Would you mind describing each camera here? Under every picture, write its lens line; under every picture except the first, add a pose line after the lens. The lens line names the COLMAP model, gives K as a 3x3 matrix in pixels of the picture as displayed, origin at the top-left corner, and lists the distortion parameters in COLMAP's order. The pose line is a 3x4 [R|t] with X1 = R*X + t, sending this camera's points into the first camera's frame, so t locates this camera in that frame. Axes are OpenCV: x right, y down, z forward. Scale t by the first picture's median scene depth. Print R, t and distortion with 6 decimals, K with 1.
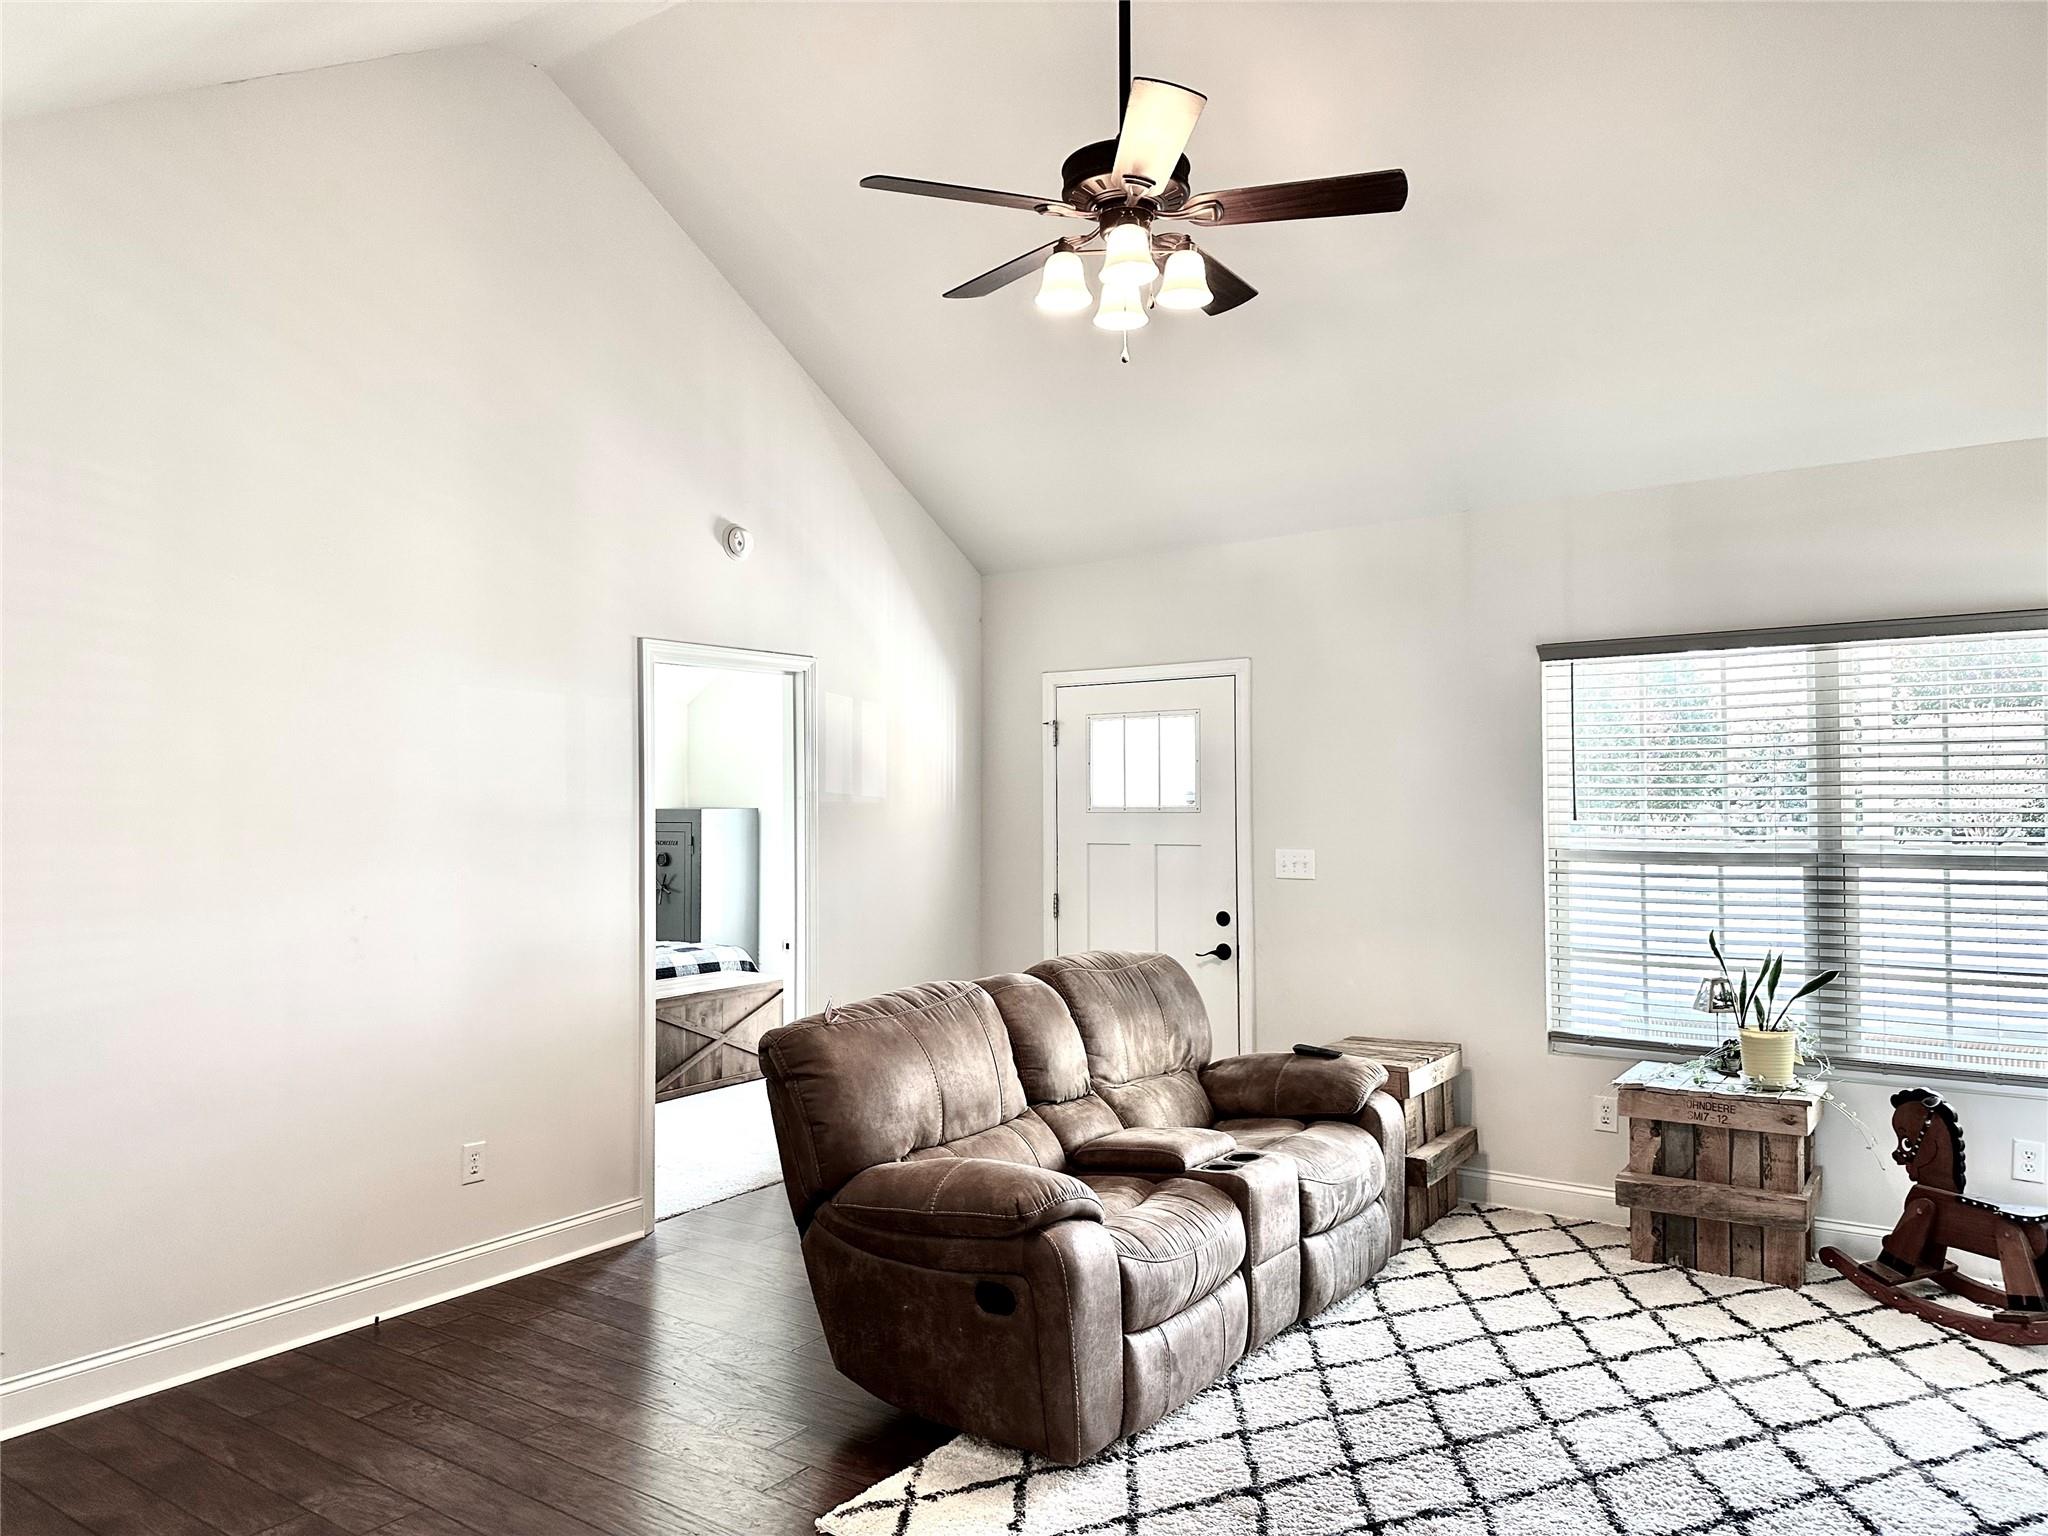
lens RADIAL K [[1461.9, 0, 1015.1], [0, 1461.9, 778.8], [0, 0, 1]] dist [0.027064, -0.007032]
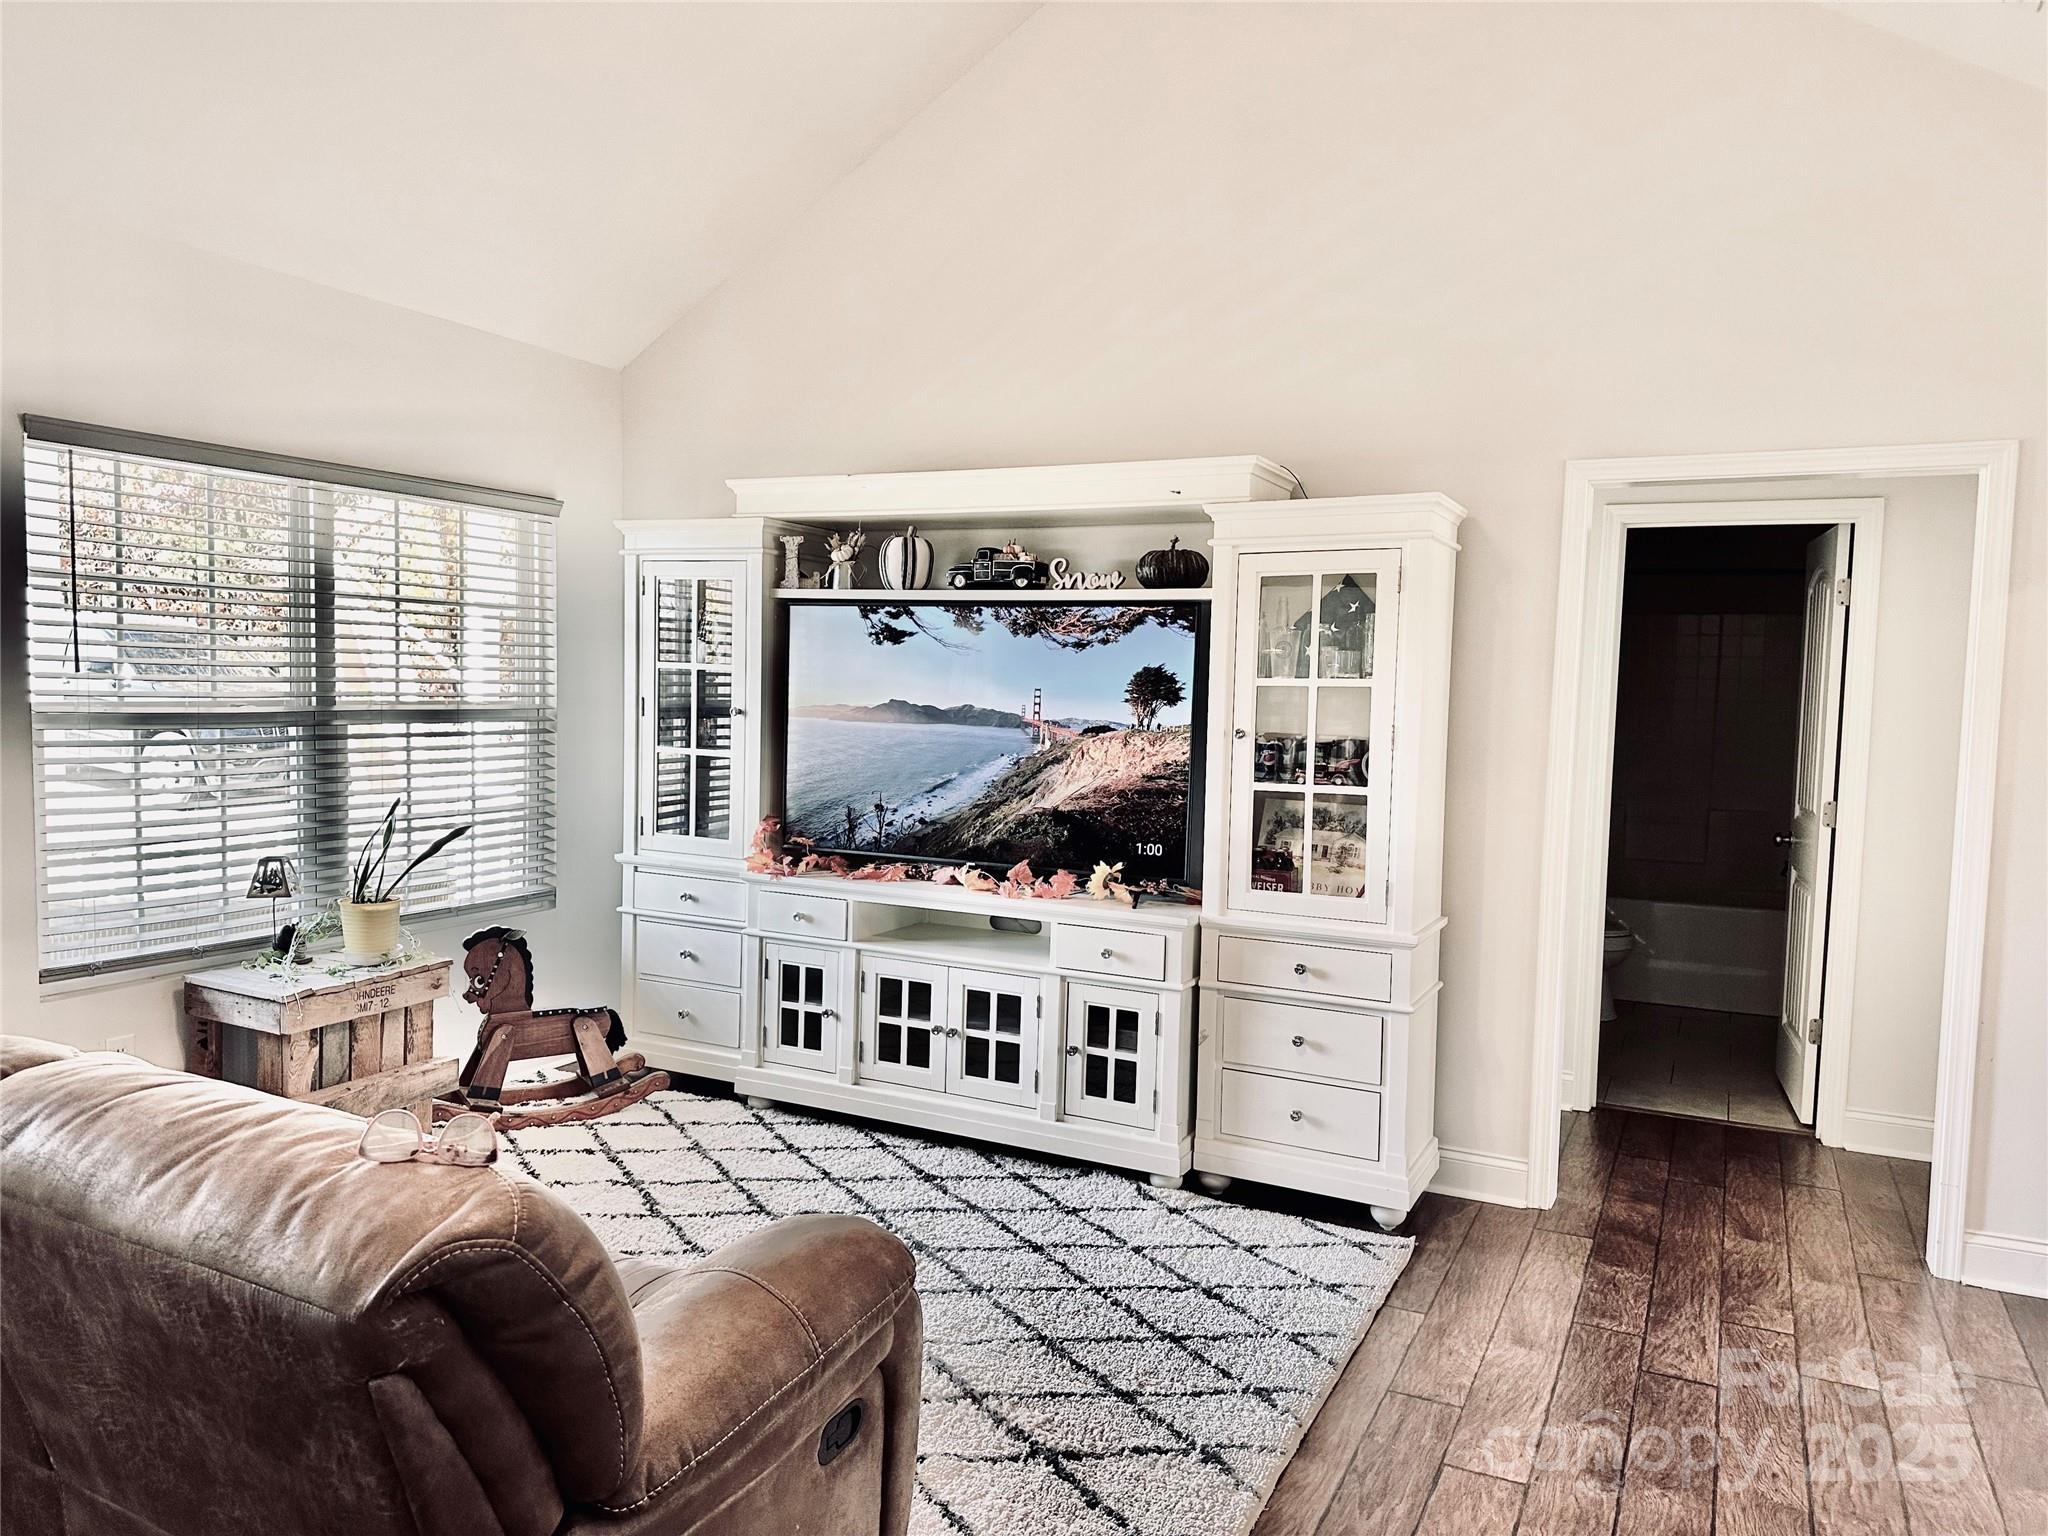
lens RADIAL K [[1461.9, 0, 1023.3], [0, 1461.9, 759.2], [0, 0, 1]] dist [0.027064, -0.007032]
pose [[-0.178291, -0.050307, 0.982691, -0.491937], [-0.038692, 0.998278, 0.044085, 0.025425], [-0.983217, -0.030162, -0.179930, 0.800974]]
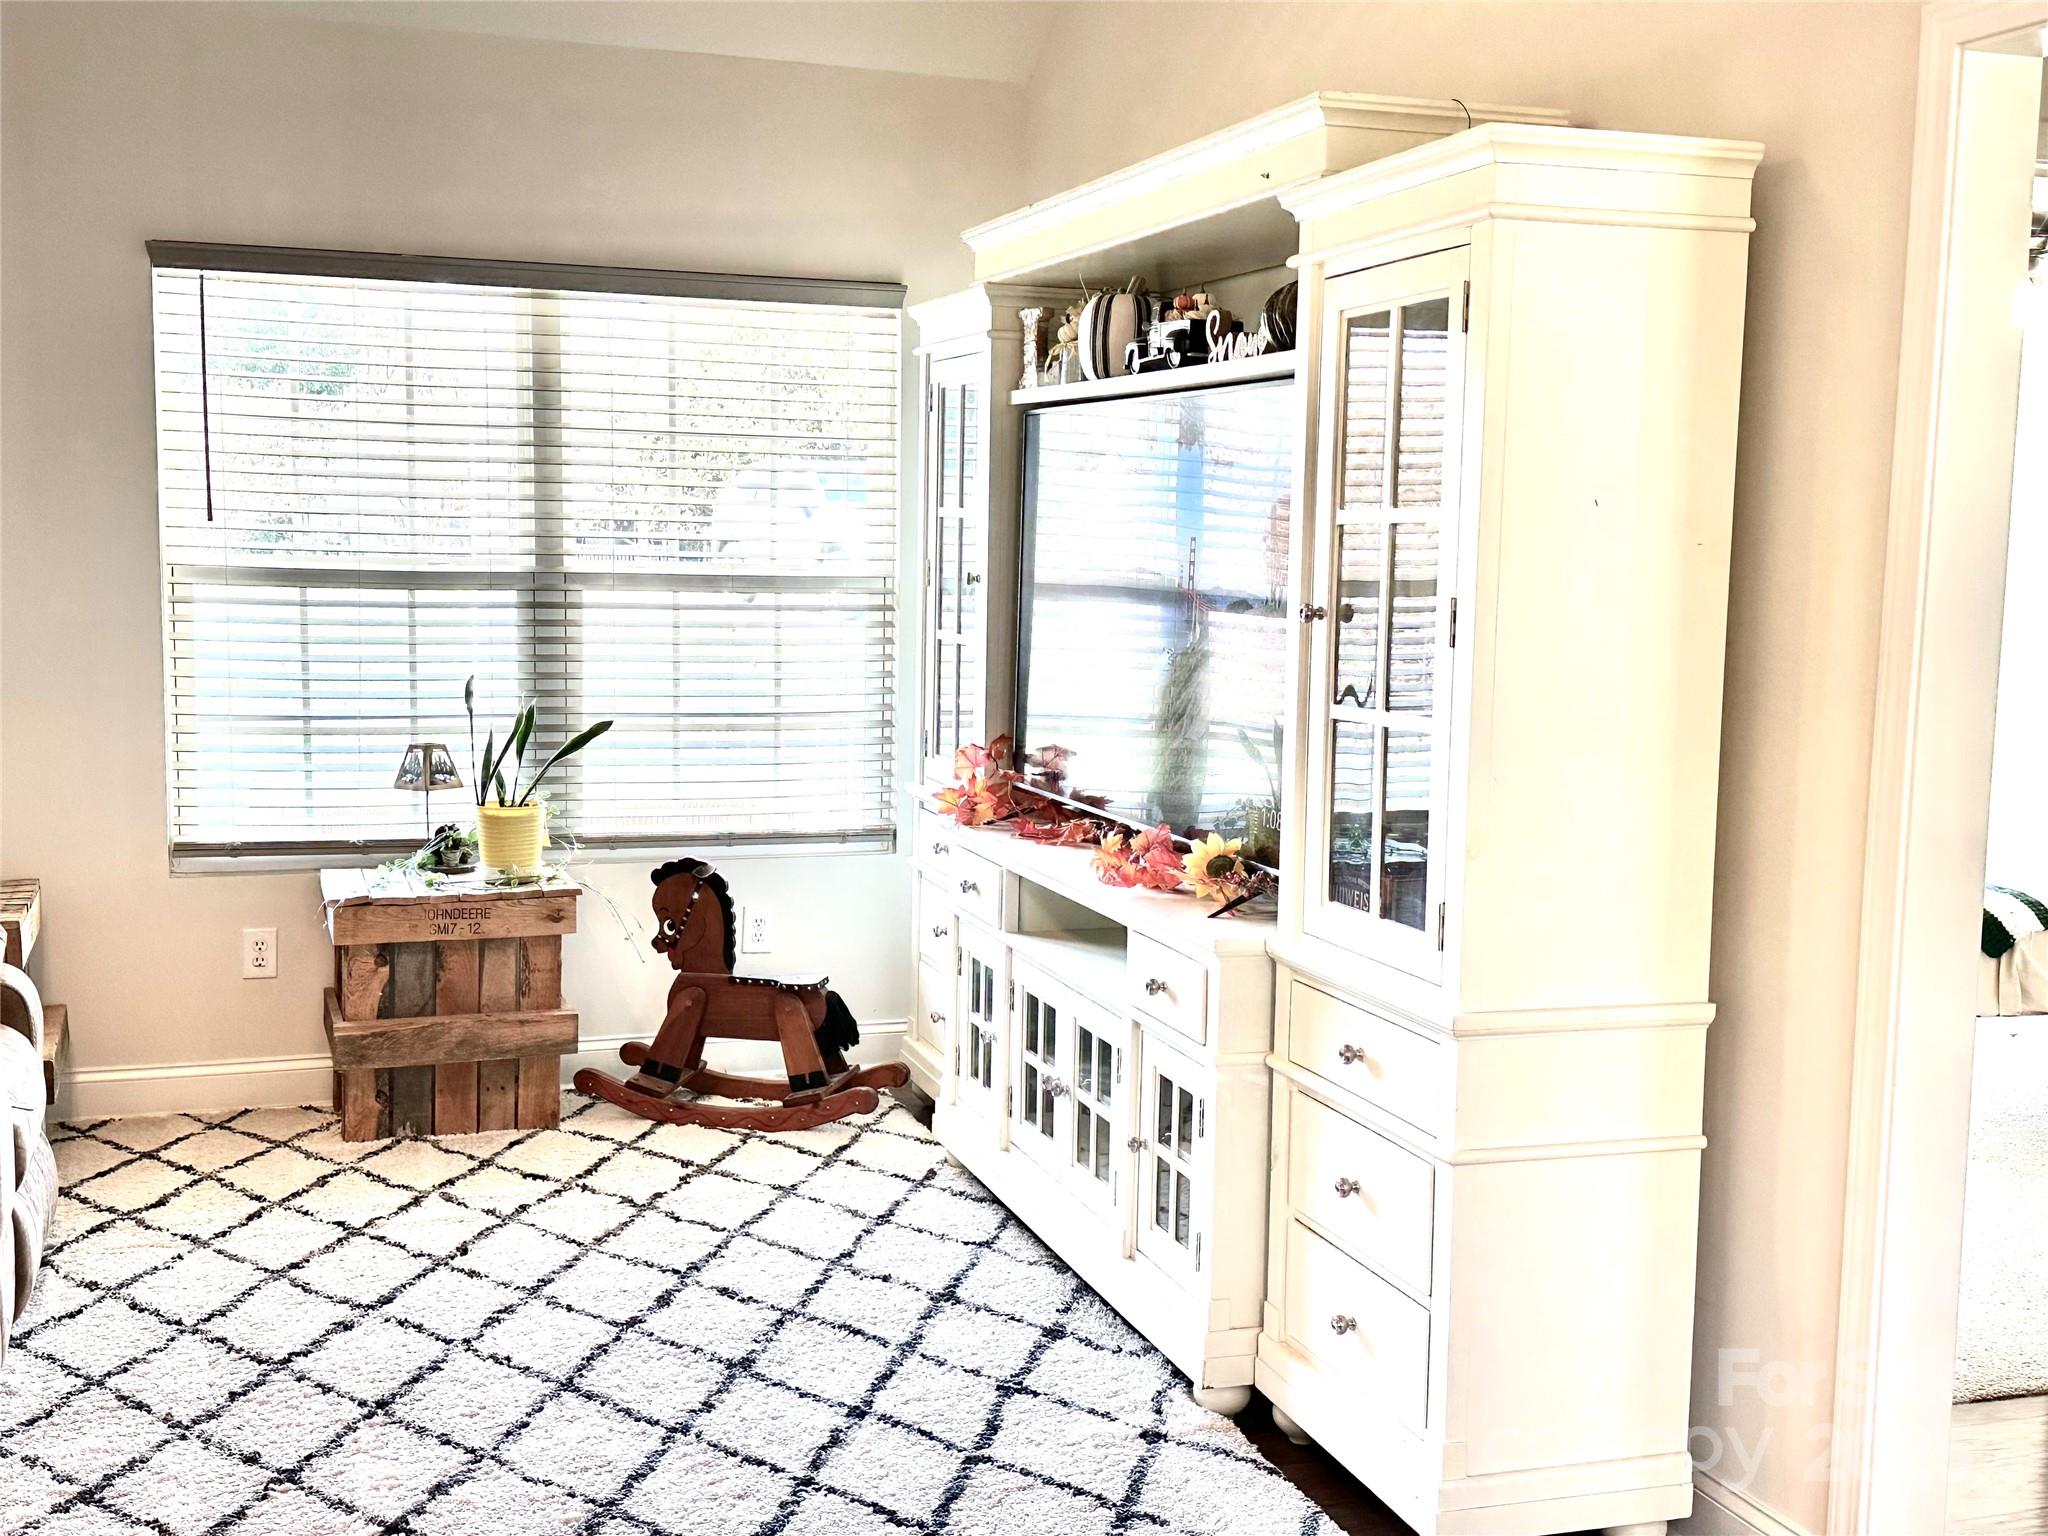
lens RADIAL K [[2323.7, 0, 1012.4], [0, 2323.7, 778.1], [0, 0, 1]] dist [0.094796, 0.000000]
pose [[0.585640, -0.069187, 0.807613, -0.317593], [-0.035144, 0.993246, 0.110574, 0.016188], [-0.809809, -0.093139, 0.579254, 0.105600]]
